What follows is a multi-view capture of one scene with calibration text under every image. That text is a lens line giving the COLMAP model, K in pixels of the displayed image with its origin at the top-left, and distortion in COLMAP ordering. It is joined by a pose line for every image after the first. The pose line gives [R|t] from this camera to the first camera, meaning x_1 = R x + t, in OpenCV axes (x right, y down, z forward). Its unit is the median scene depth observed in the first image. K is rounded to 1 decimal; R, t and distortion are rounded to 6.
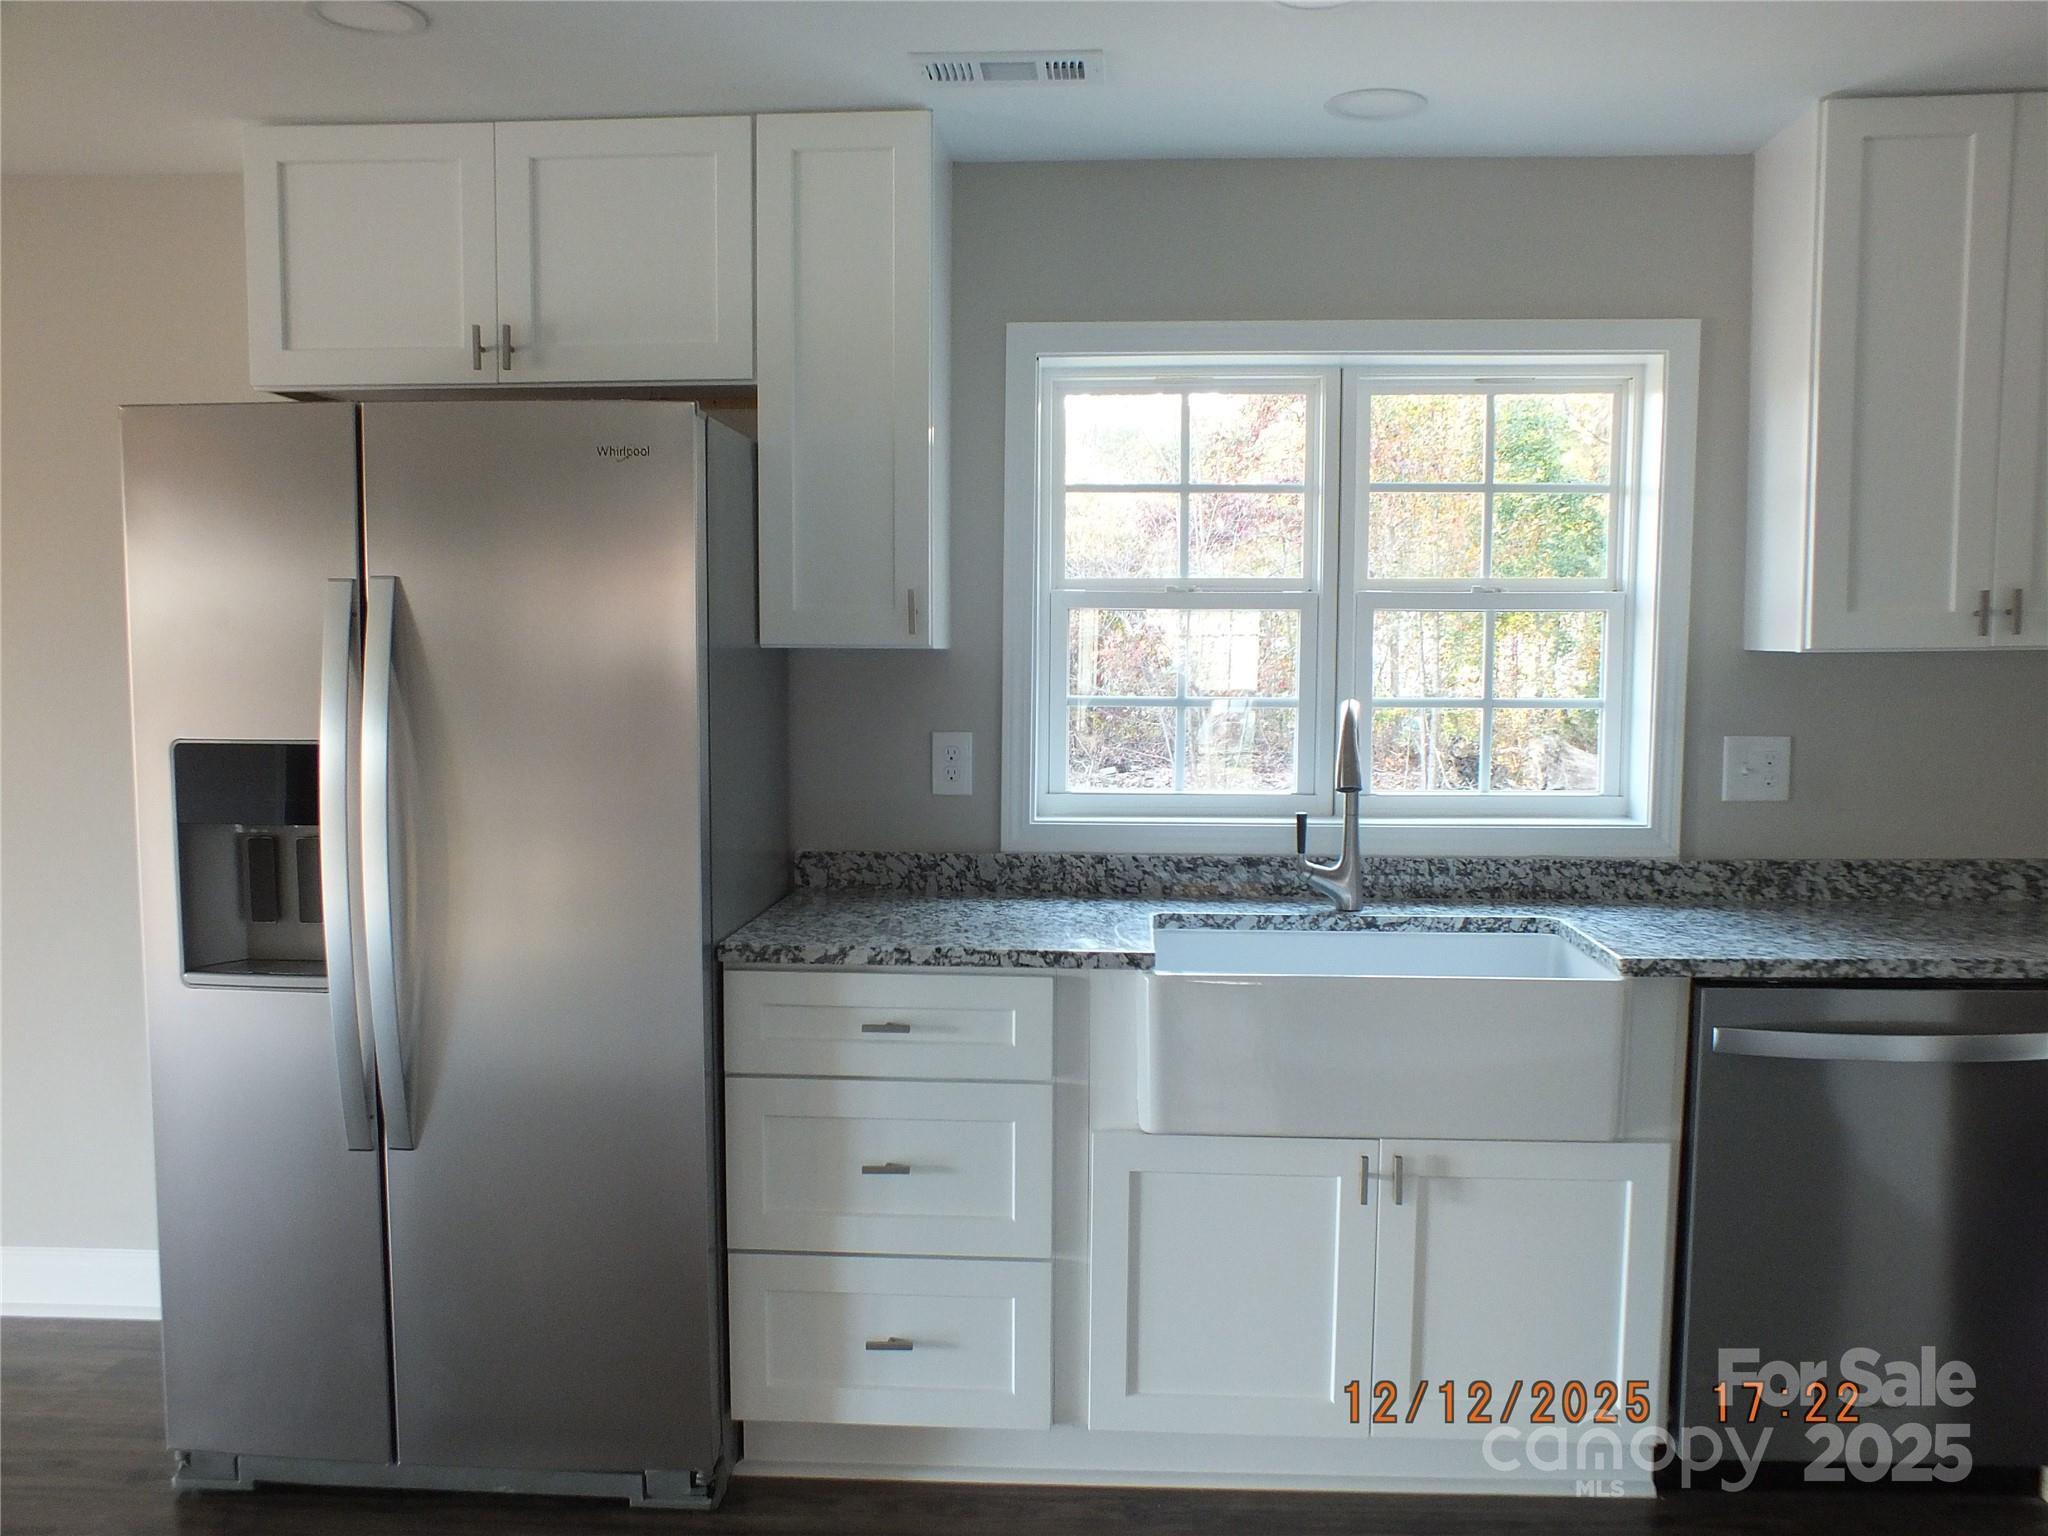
lens RADIAL K [[1706.5, 0, 1013.5], [0, 1706.5, 786.2], [0, 0, 1]] dist [-0.061675, 0.061245]
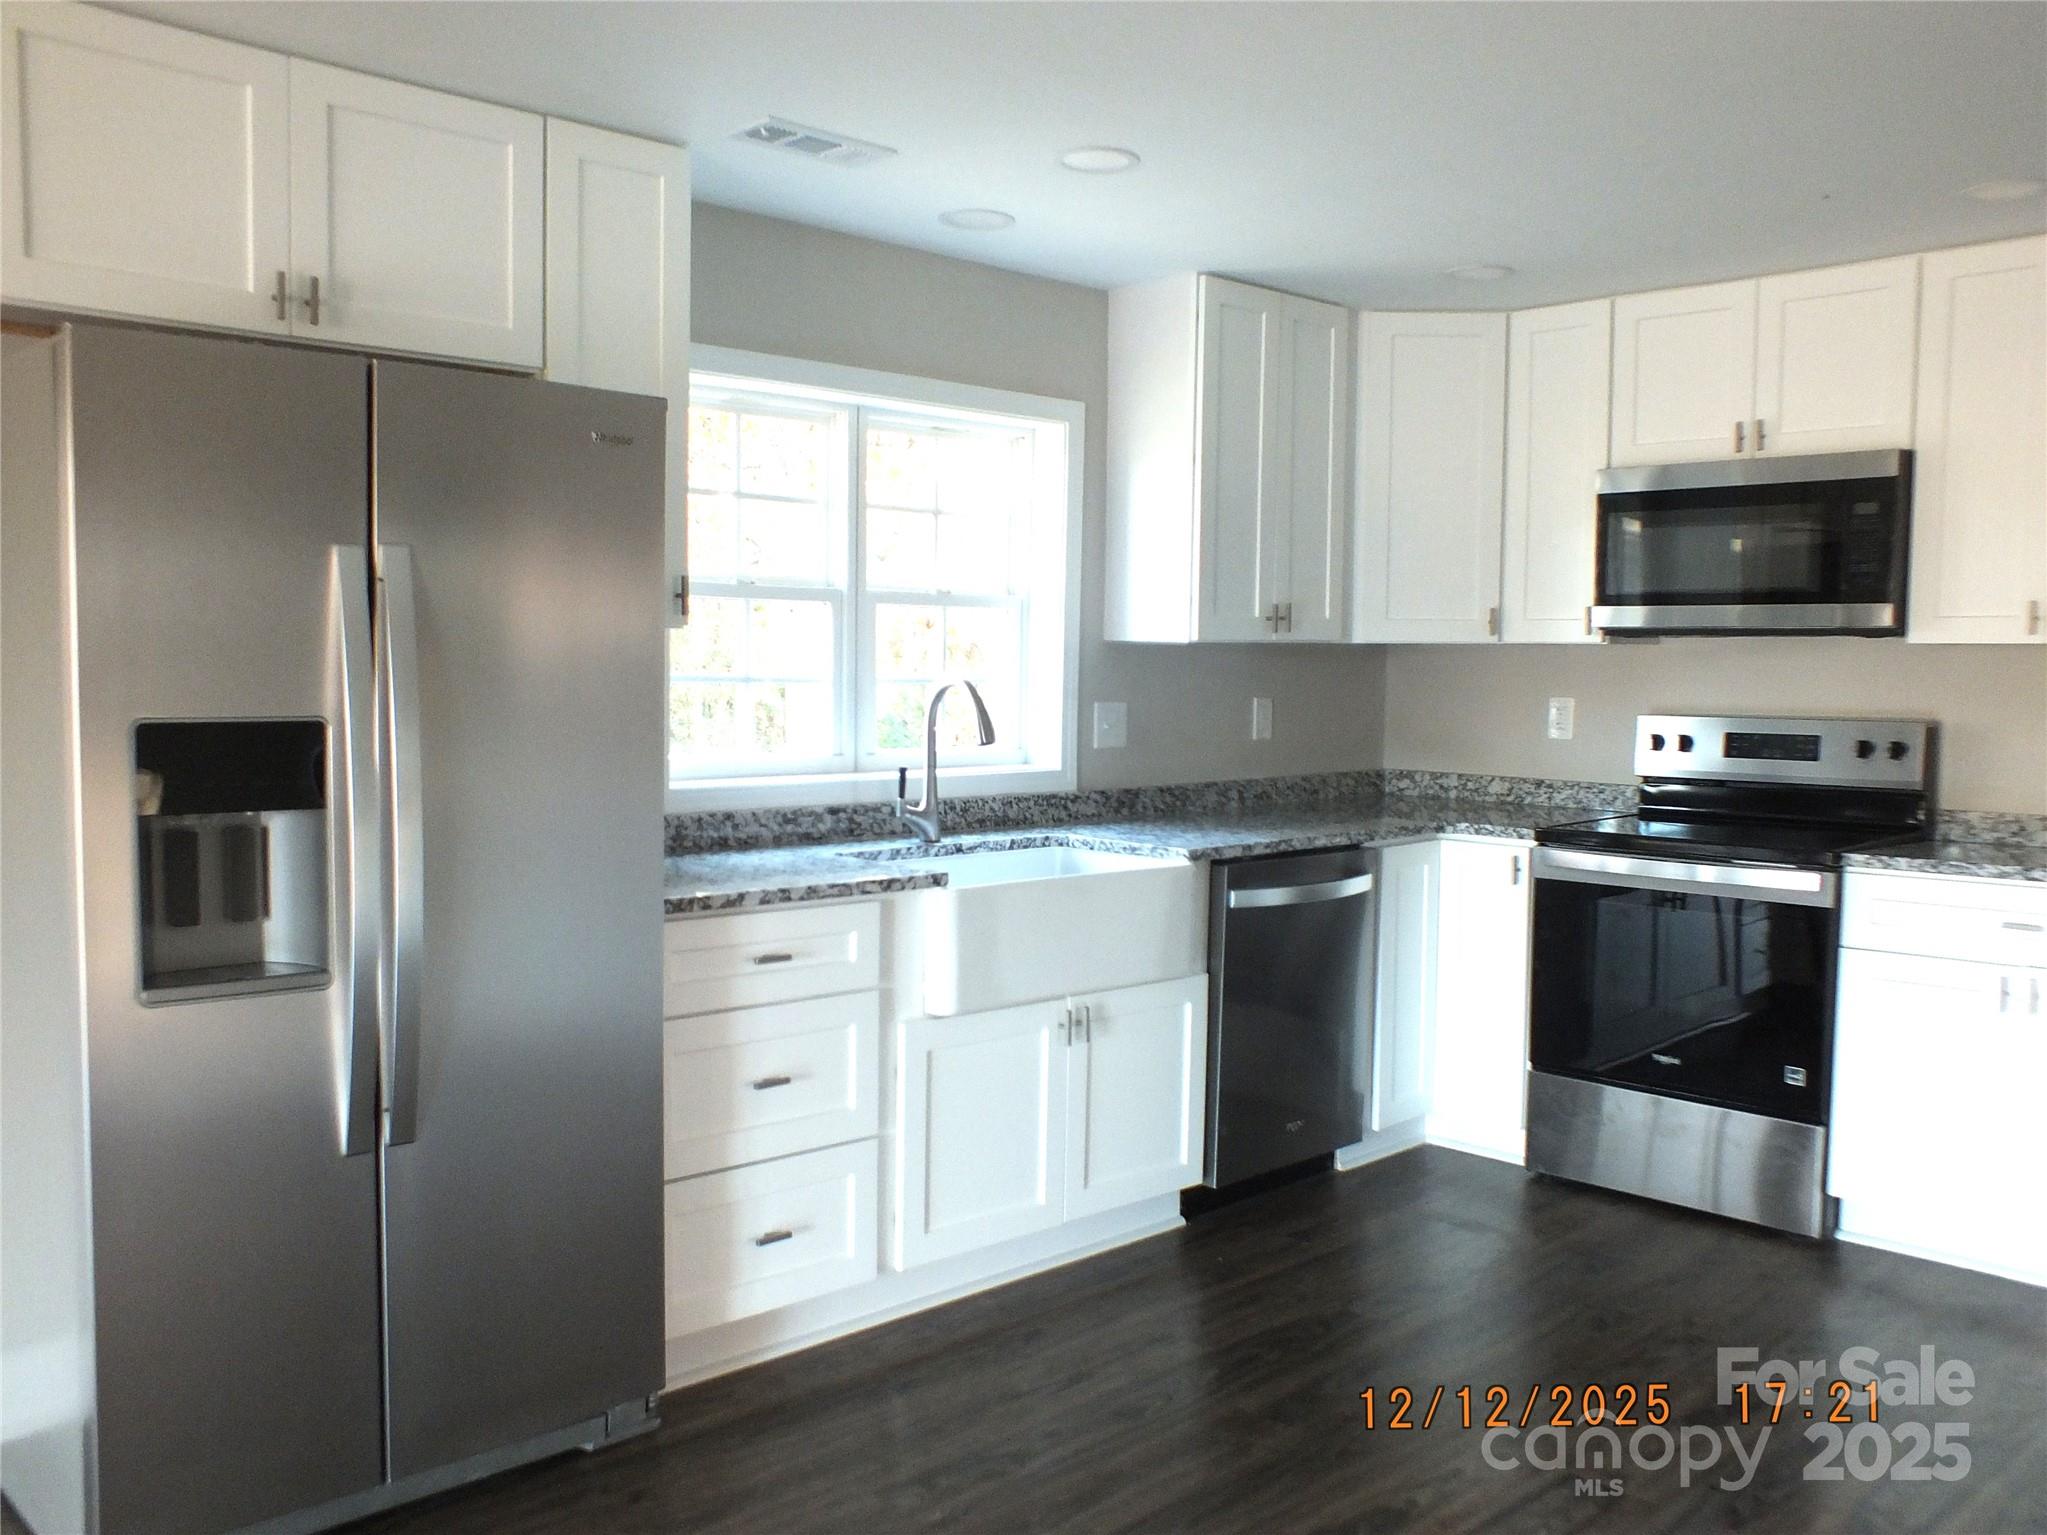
lens RADIAL K [[1806.7, 0, 976.2], [0, 1806.7, 763.0], [0, 0, 1]] dist [-0.020427, 0.011689]
pose [[0.683179, -0.035353, 0.729395, -0.842985], [0.044185, 0.998999, 0.007034, 0.006837], [-0.728913, 0.027423, 0.684057, 0.057496]]
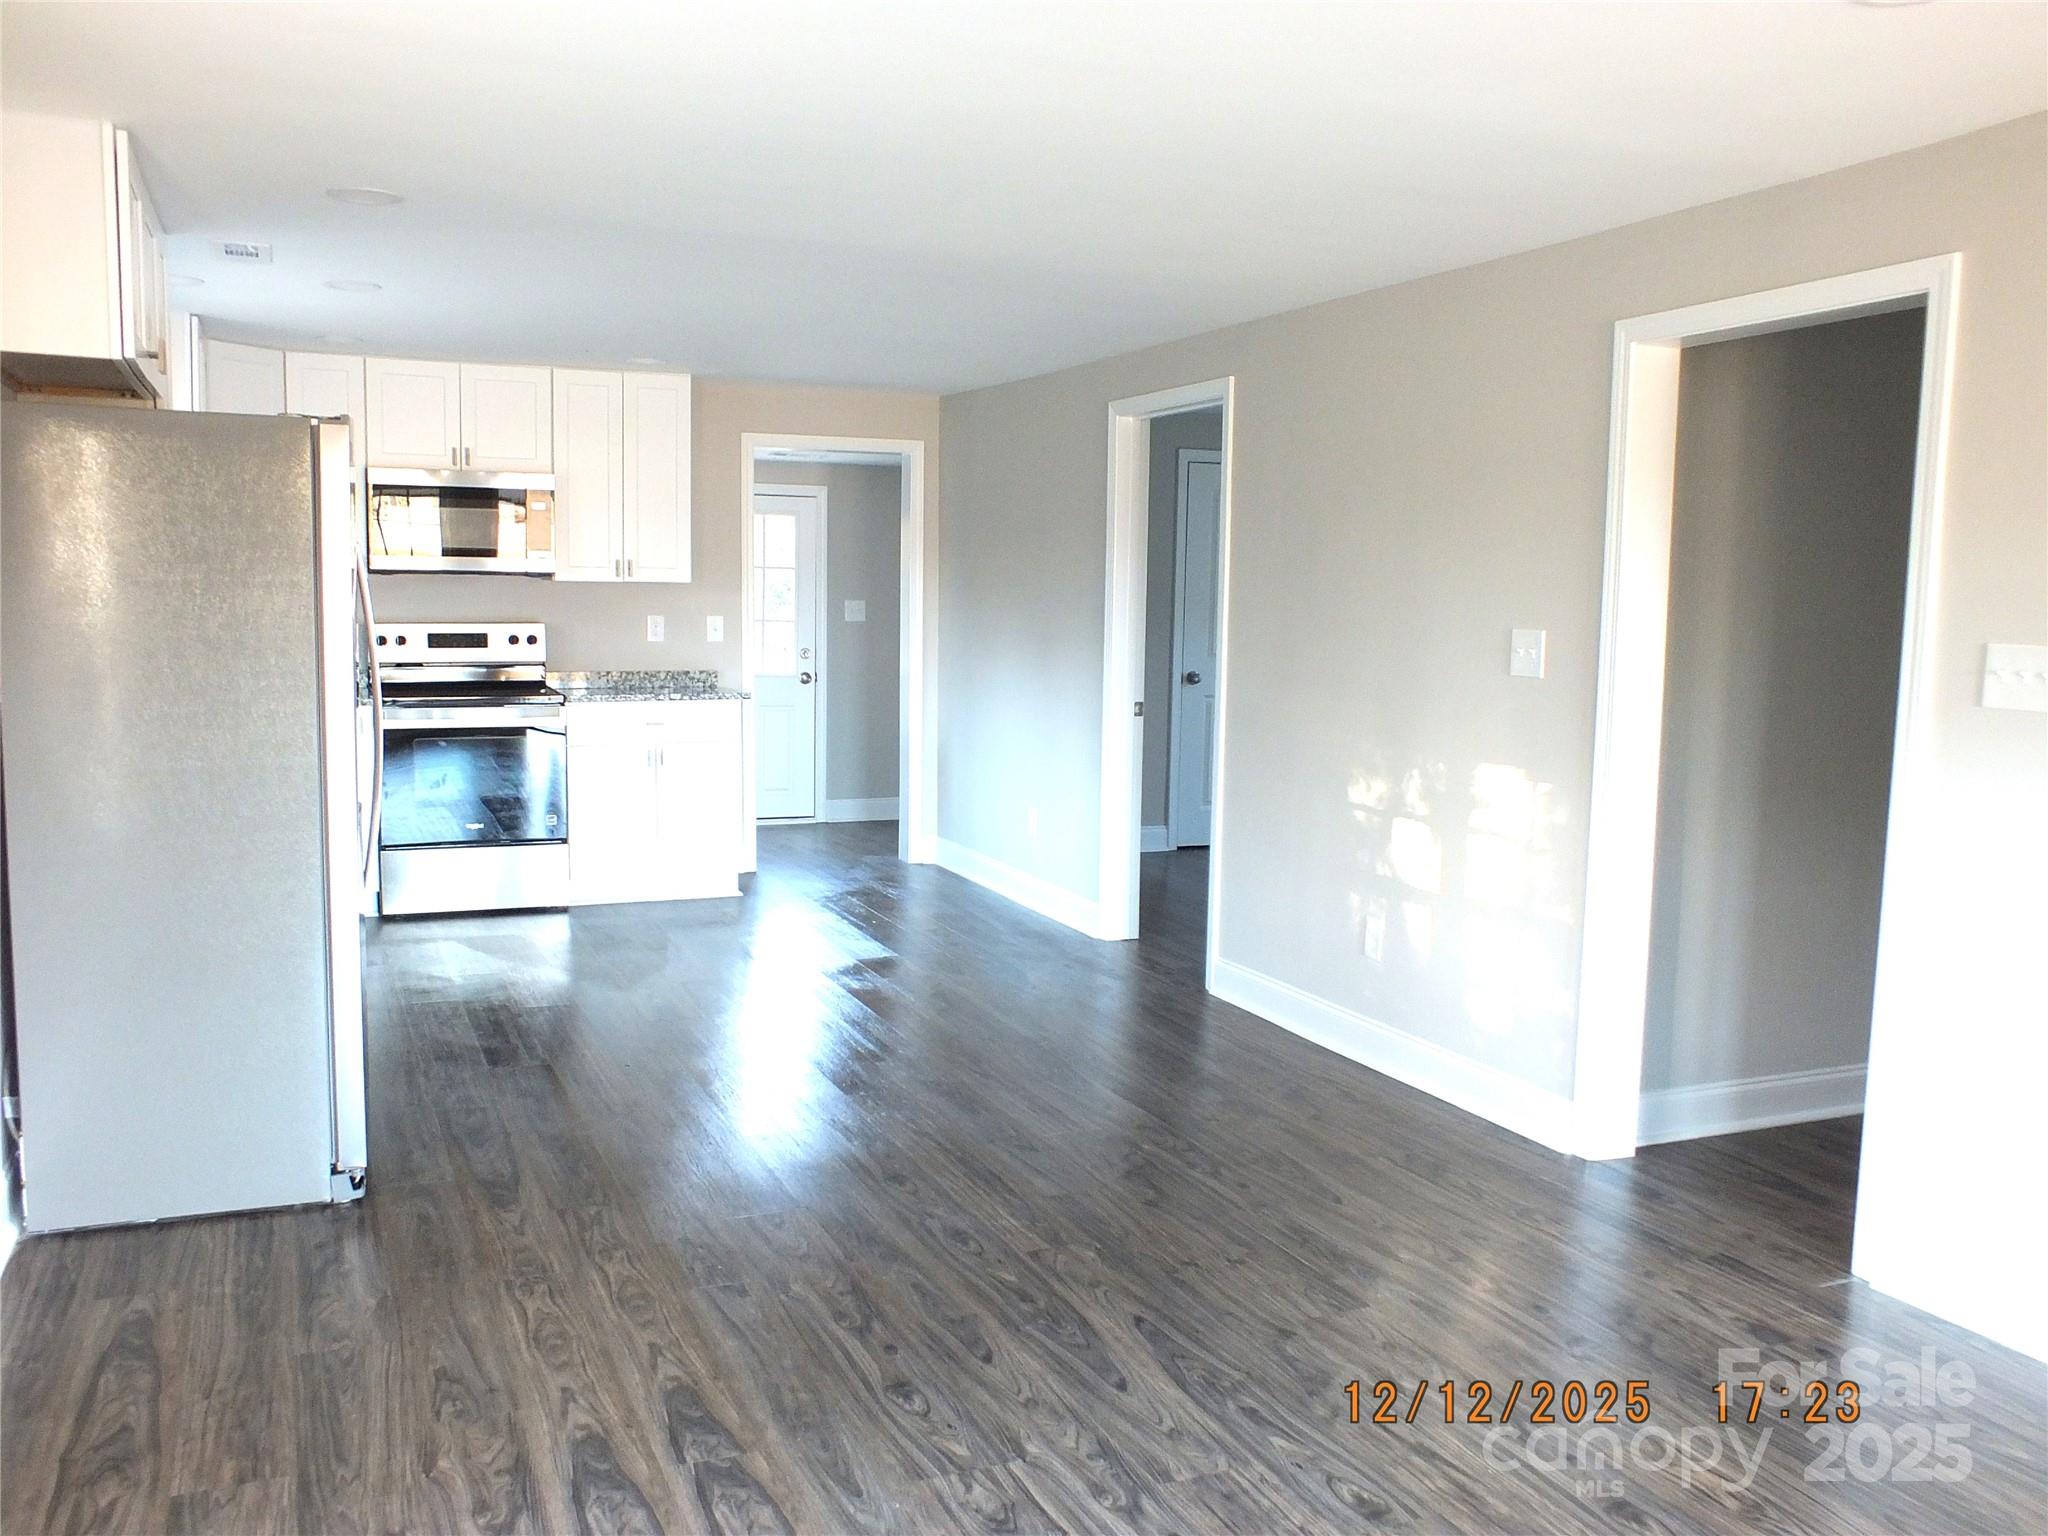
lens RADIAL K [[1706.5, 0, 1012.0], [0, 1706.5, 781.4], [0, 0, 1]] dist [-0.061675, 0.061245]
pose [[-0.429537, -0.111528, 0.896136, -1.888564], [0.049376, 0.987959, 0.146623, -0.092733], [-0.901698, 0.107228, -0.418859, 1.018626]]
